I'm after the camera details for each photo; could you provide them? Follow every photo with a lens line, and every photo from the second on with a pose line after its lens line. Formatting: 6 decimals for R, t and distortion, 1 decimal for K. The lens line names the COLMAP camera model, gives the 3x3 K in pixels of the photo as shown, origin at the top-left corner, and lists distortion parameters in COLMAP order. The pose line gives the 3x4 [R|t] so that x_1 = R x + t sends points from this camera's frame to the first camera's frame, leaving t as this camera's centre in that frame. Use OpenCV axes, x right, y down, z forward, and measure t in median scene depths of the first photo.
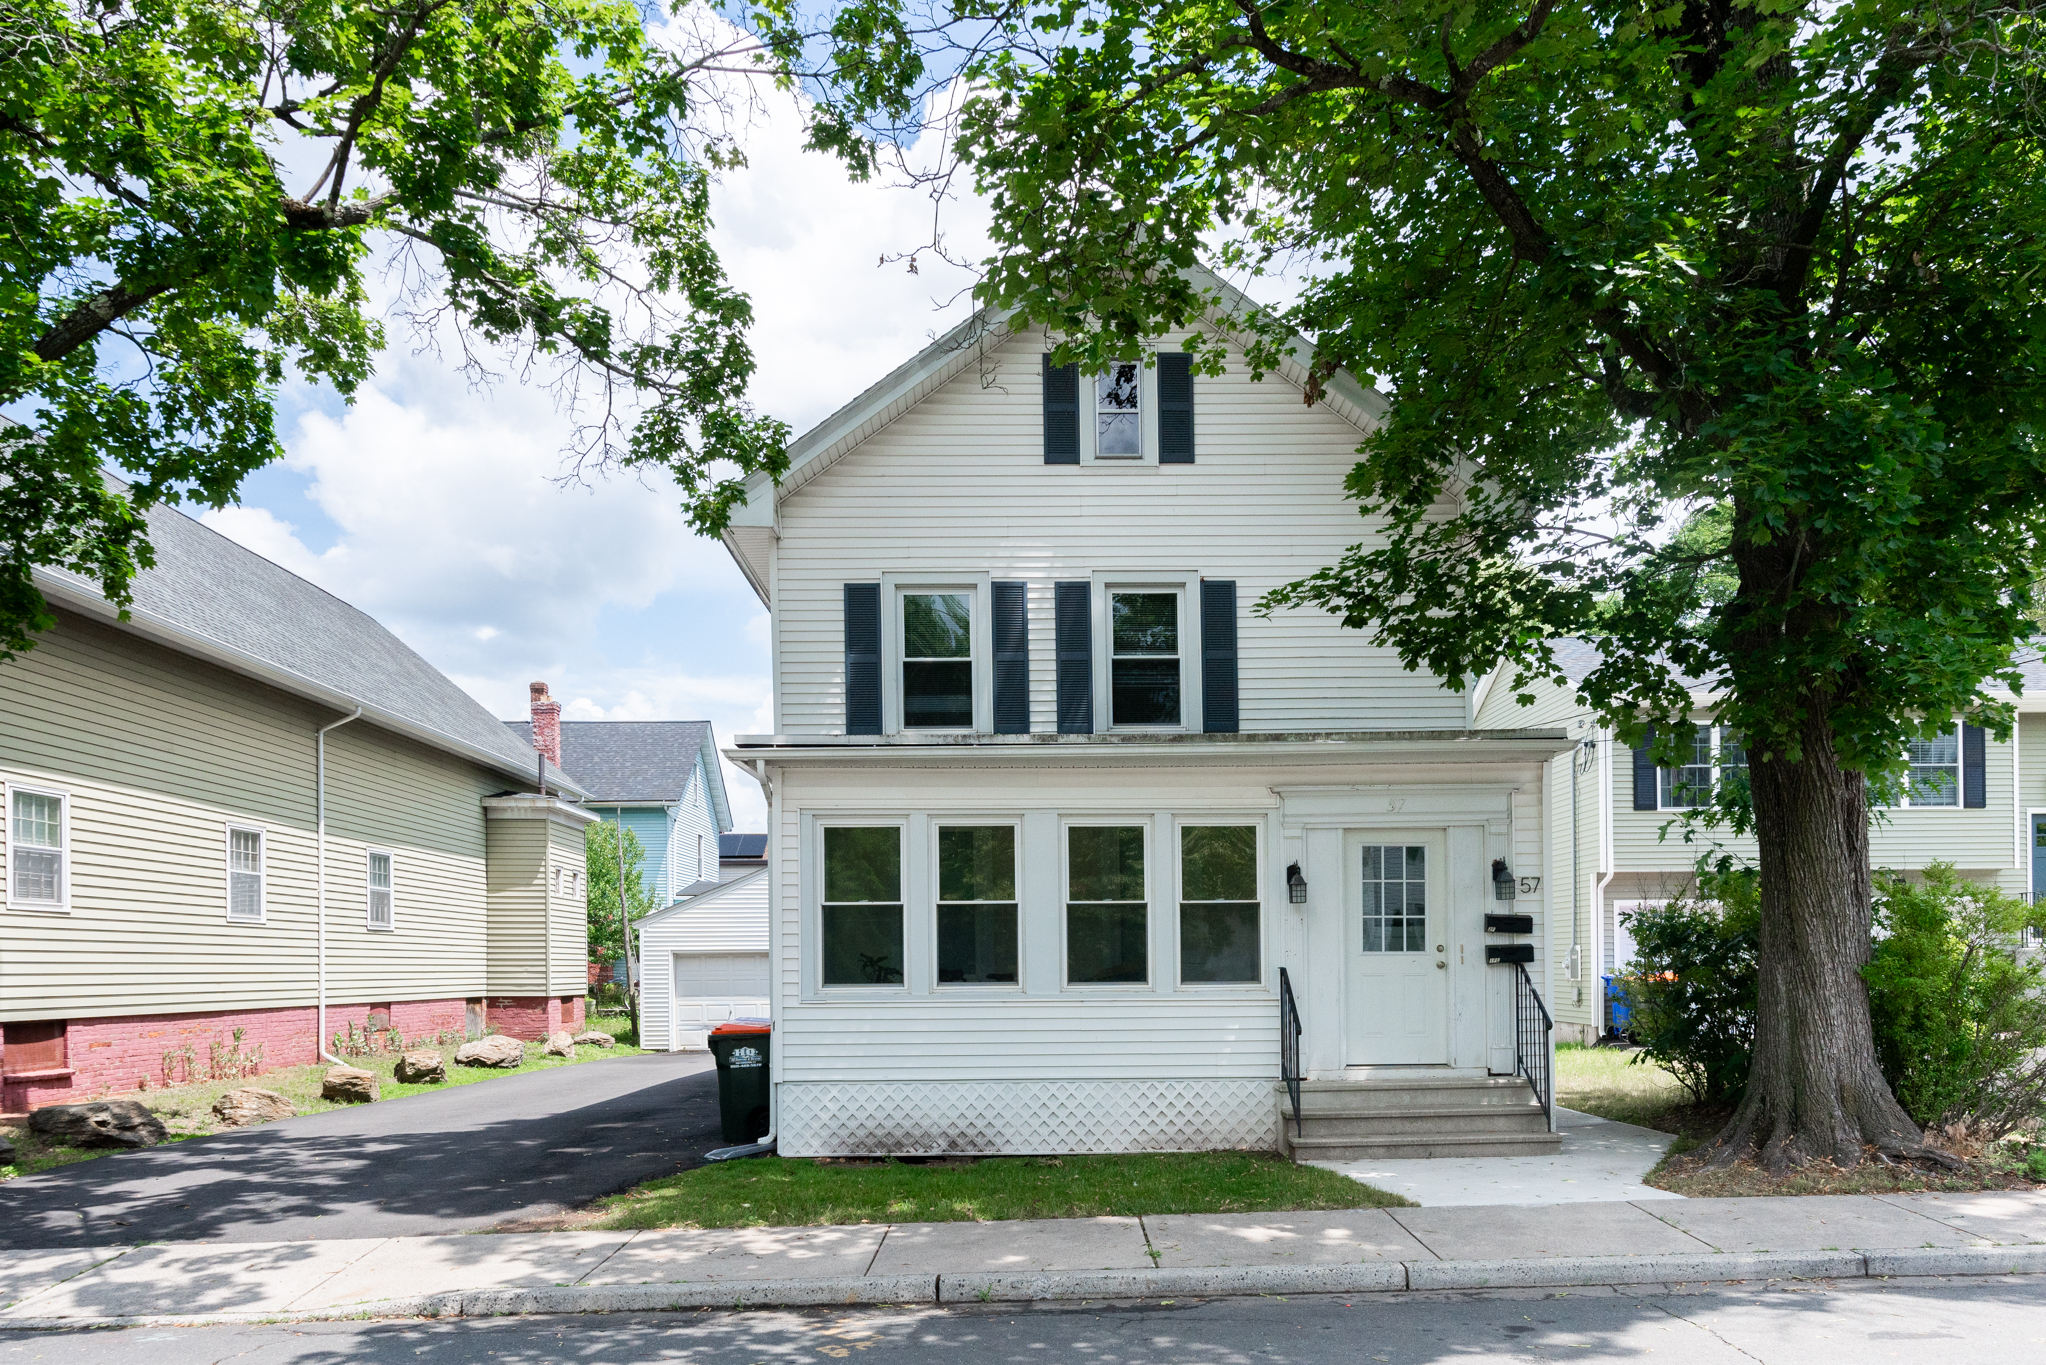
lens RADIAL K [[1187.6, 0, 886.8], [0, 1187.6, 677.4], [0, 0, 1]] dist [-0.003867, -0.000829]
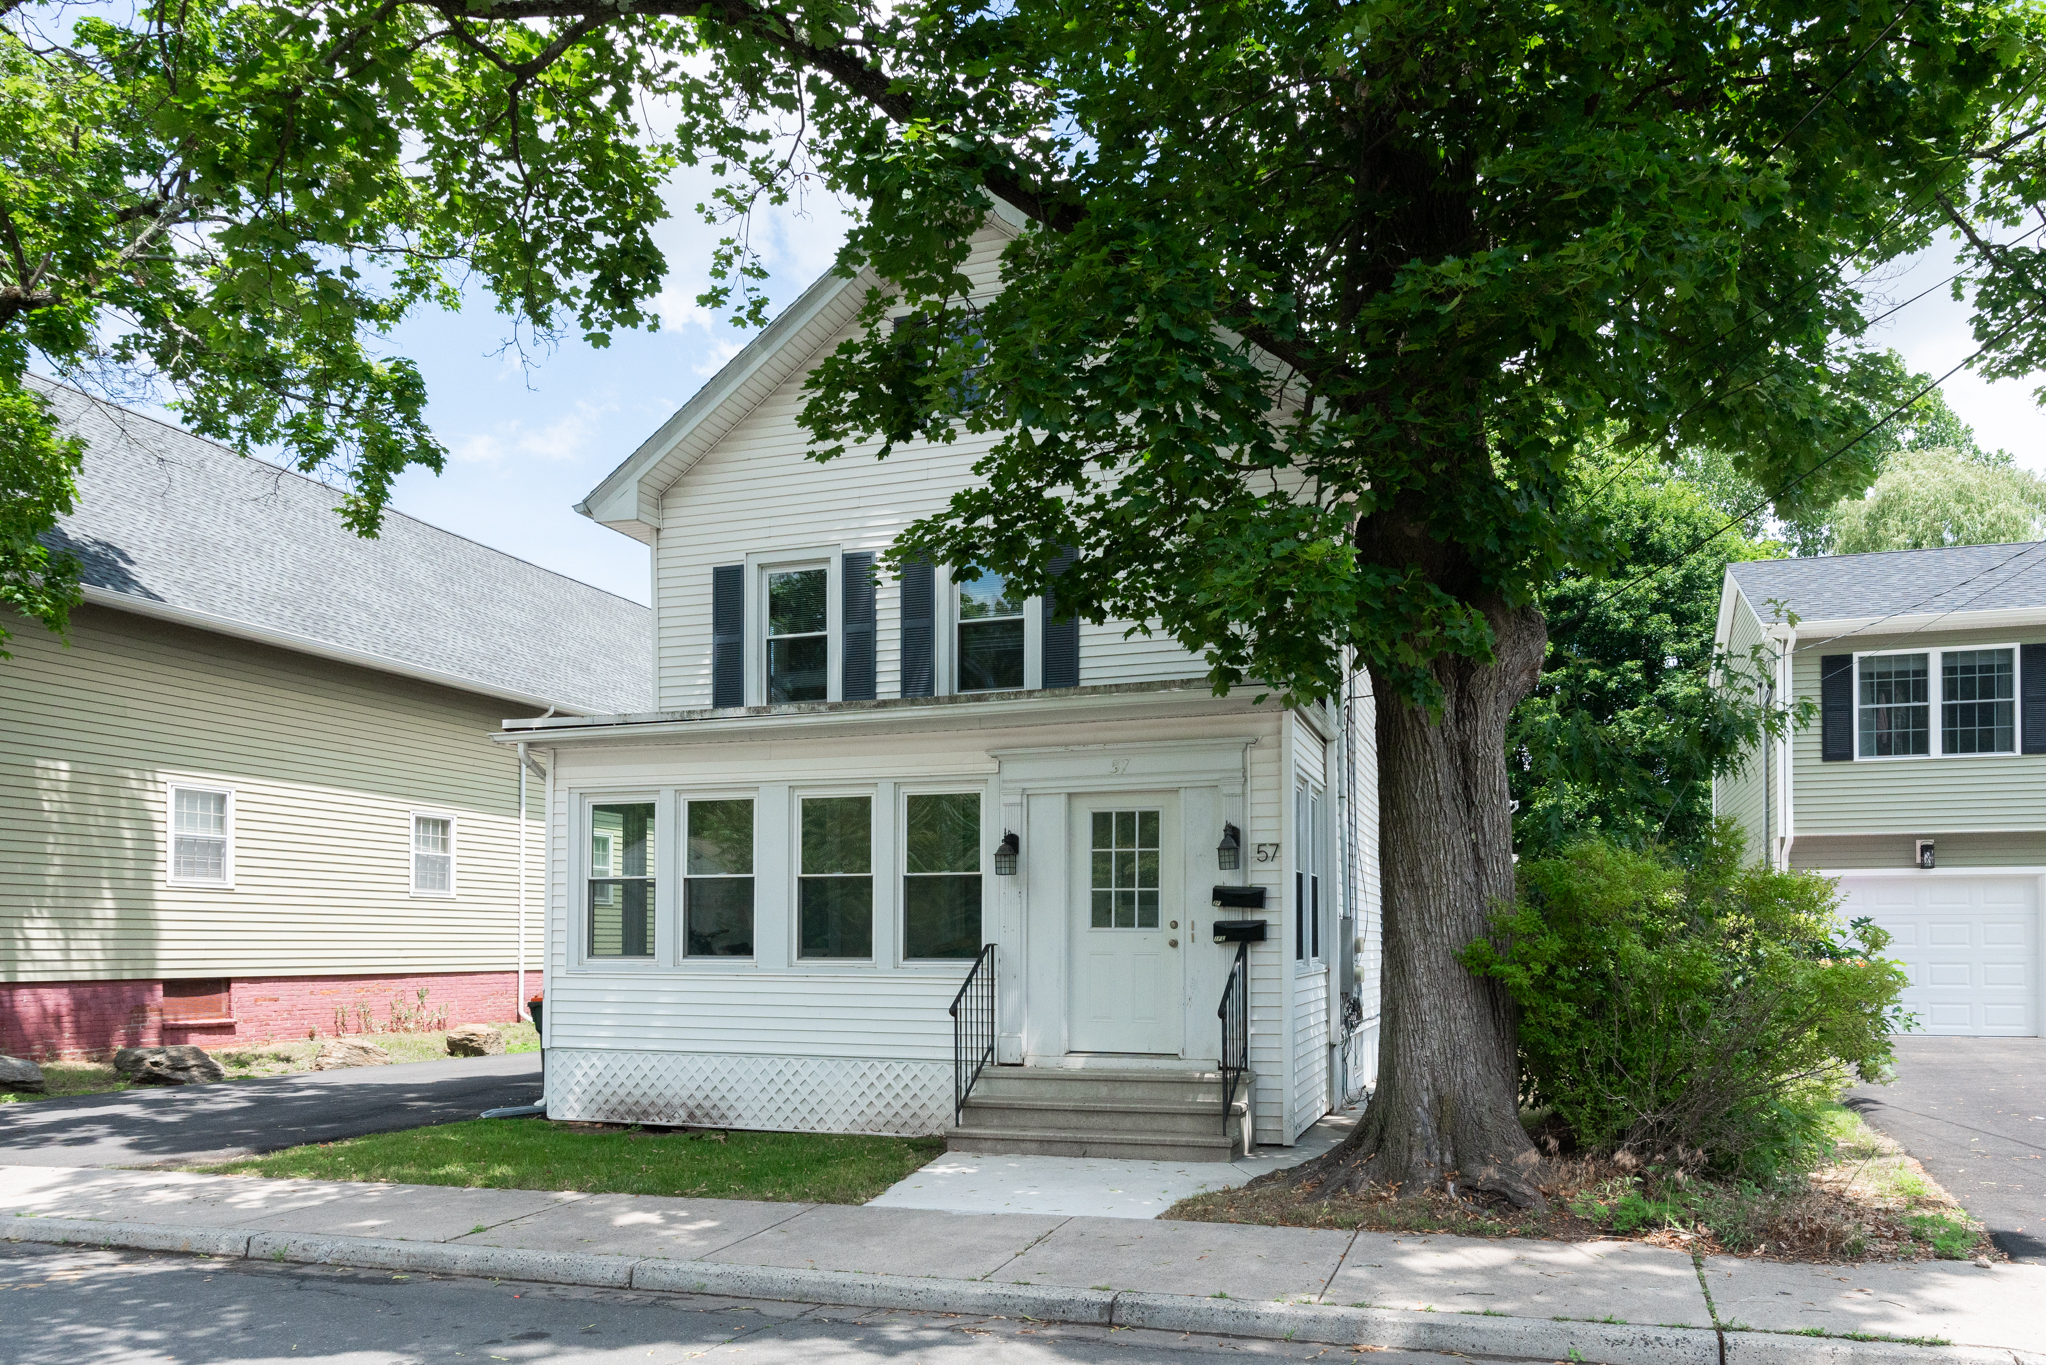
lens RADIAL K [[1162.2, 0, 976.7], [0, 1162.2, 653.1], [0, 0, 1]] dist [-0.003953, -0.001544]
pose [[0.960189, -0.057872, -0.273291, 0.563554], [0.056712, 0.998317, -0.012152, 0.025396], [0.273534, -0.003831, 0.961855, 0.113762]]
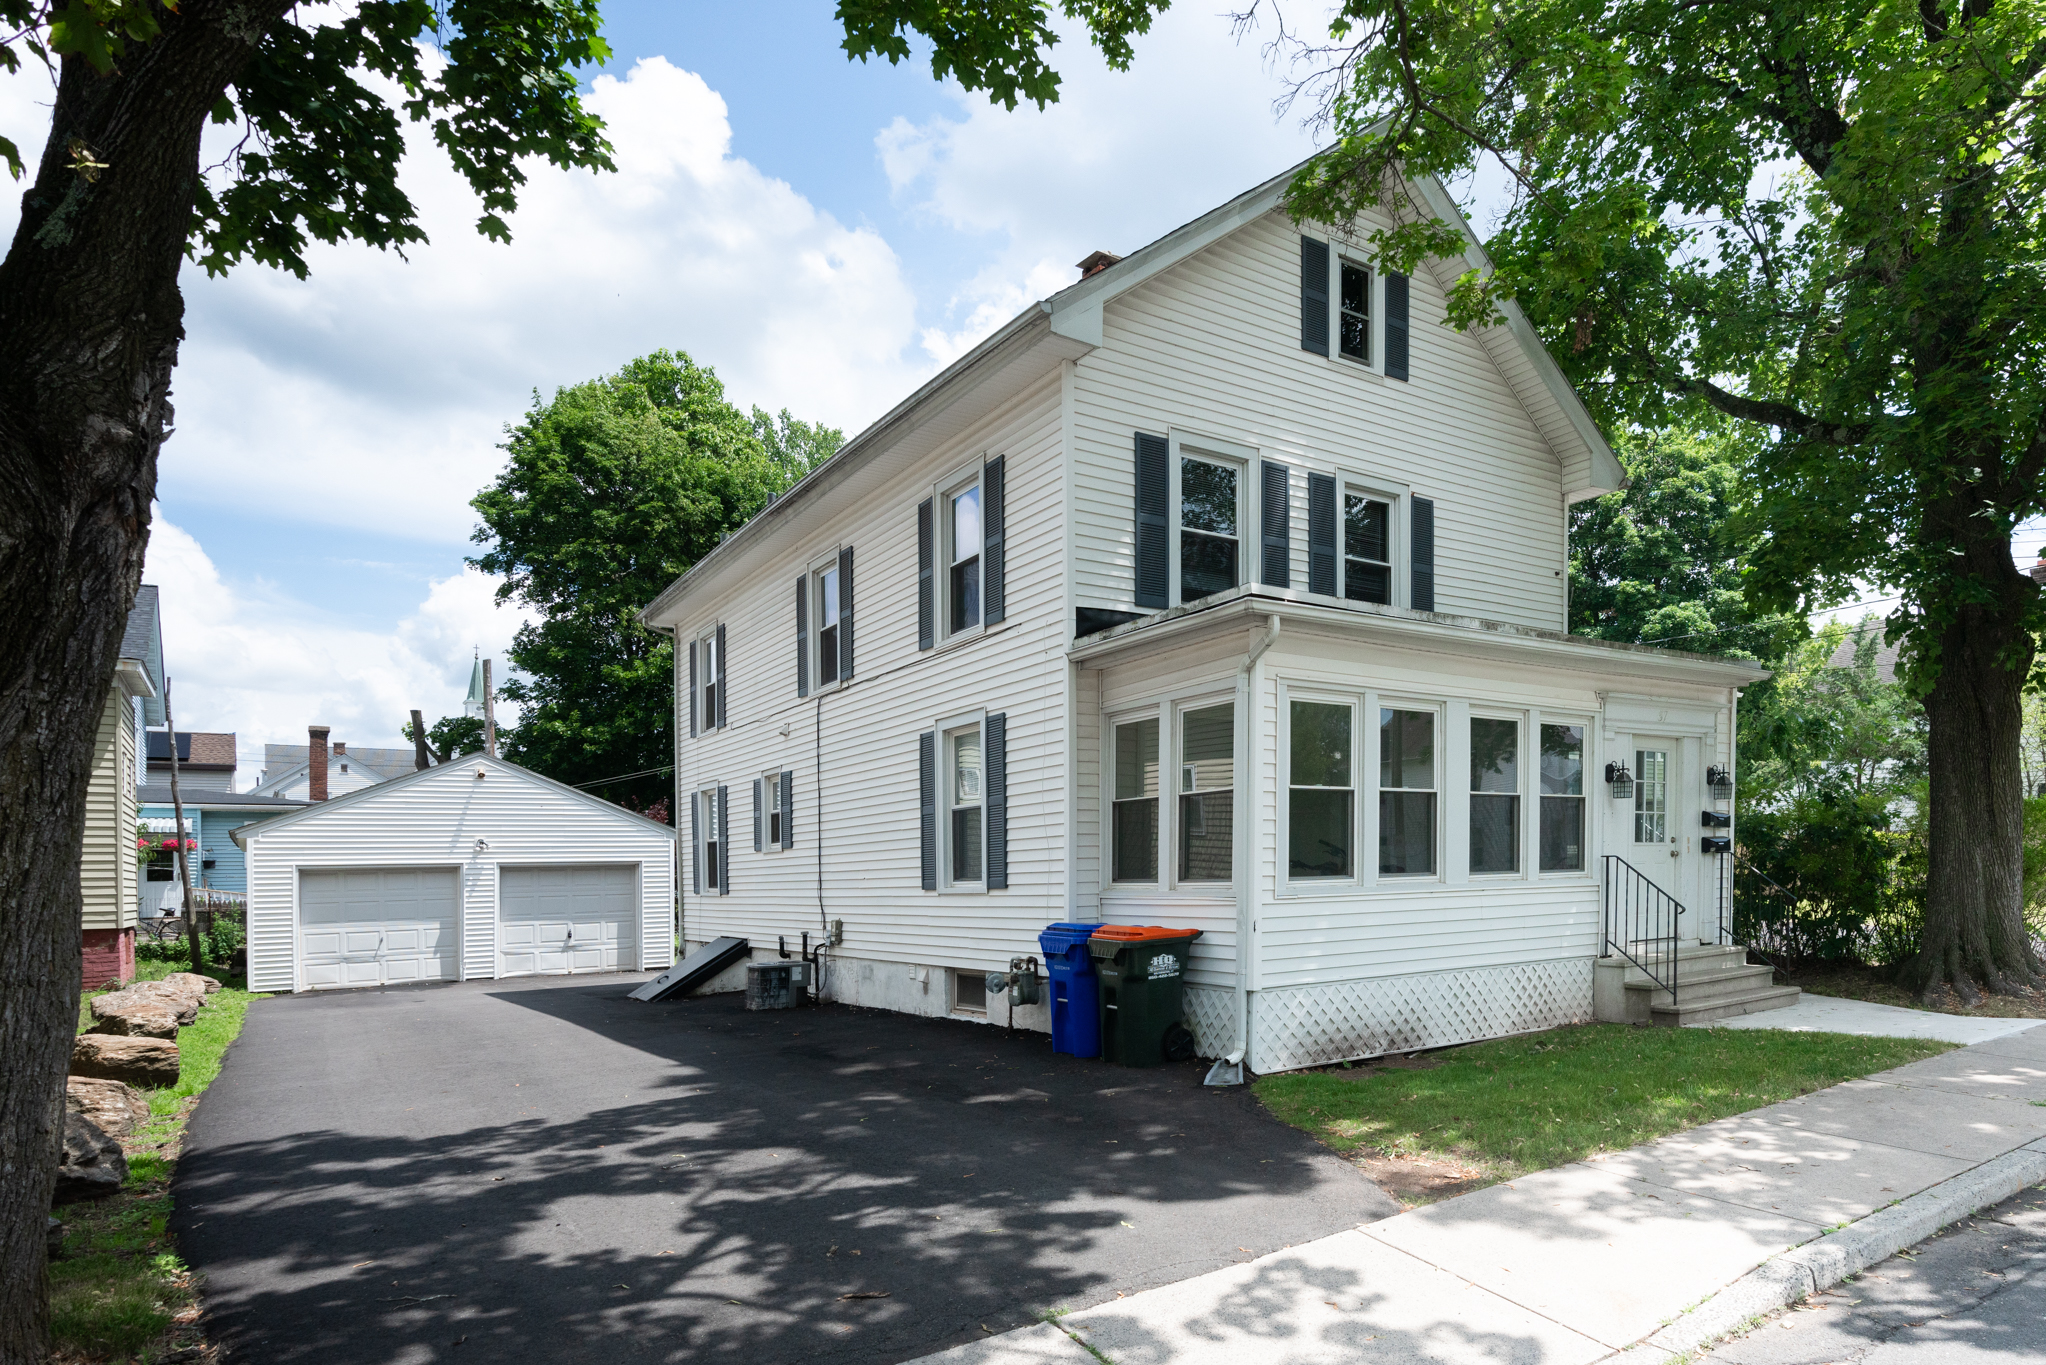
lens RADIAL K [[1162.2, 0, 976.7], [0, 1162.2, 653.1], [0, 0, 1]] dist [-0.003953, -0.001544]
pose [[0.836919, 0.092131, 0.539516, -0.723670], [-0.113881, 0.993470, 0.007006, 0.113016], [-0.535348, -0.067304, 0.841946, 0.407290]]
